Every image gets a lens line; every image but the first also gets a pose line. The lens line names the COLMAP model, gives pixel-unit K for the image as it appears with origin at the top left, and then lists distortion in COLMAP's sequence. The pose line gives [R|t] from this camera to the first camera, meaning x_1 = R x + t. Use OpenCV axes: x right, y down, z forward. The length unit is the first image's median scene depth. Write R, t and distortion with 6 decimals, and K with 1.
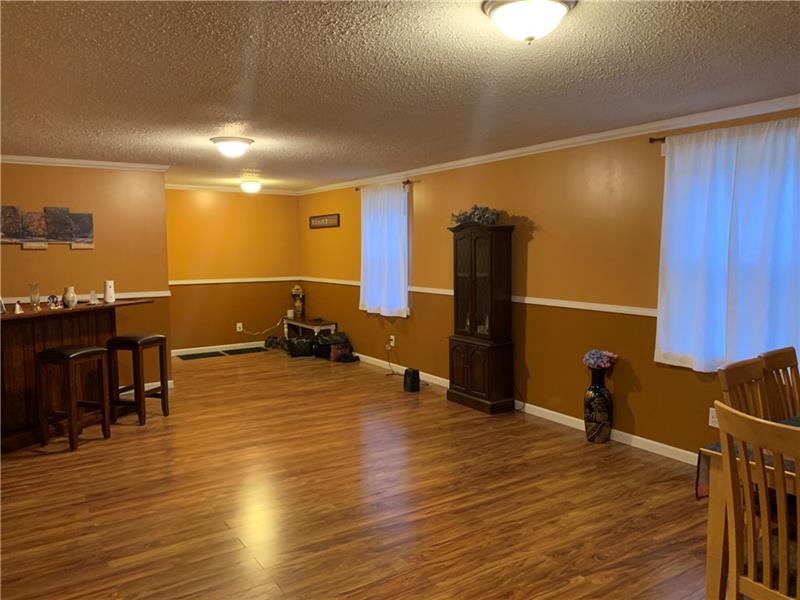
lens RADIAL K [[608.0, 0, 402.3], [0, 608.0, 294.3], [0, 0, 1]] dist [0.053843, -0.058134]
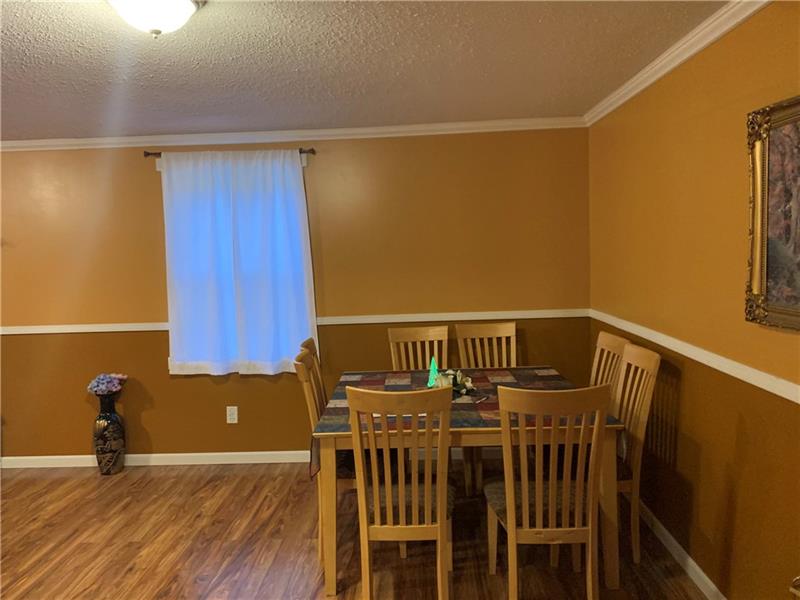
lens RADIAL K [[608.0, 0, 391.9], [0, 608.0, 290.6], [0, 0, 1]] dist [0.053843, -0.058134]
pose [[0.591883, -0.070877, 0.802902, -0.158066], [0.095273, 0.995295, 0.017627, -0.009052], [-0.800374, 0.066062, 0.595850, 0.095575]]
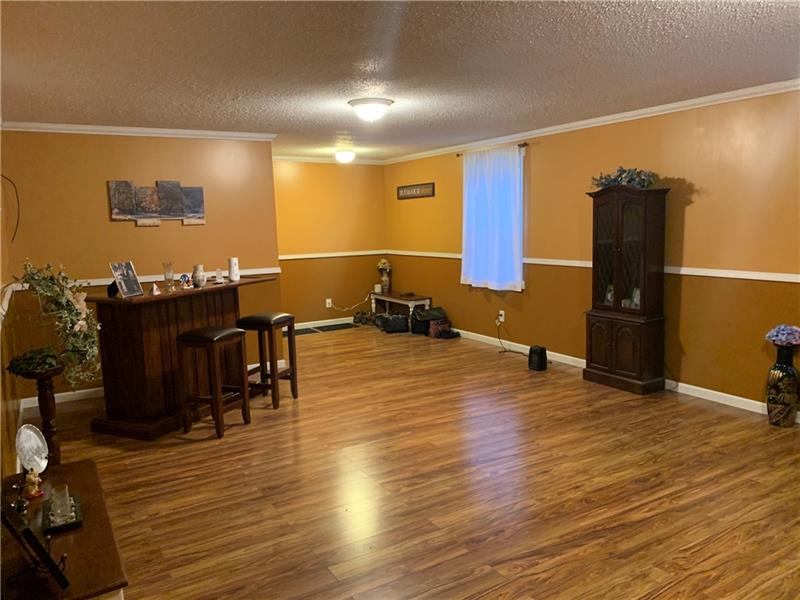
lens RADIAL K [[608.0, 0, 403.9], [0, 608.0, 295.4], [0, 0, 1]] dist [0.053843, -0.058134]
pose [[0.999031, -0.014936, -0.041406, -0.203621], [0.016905, 0.998722, 0.047626, -0.004869], [0.040642, -0.048279, 0.998007, 0.076868]]
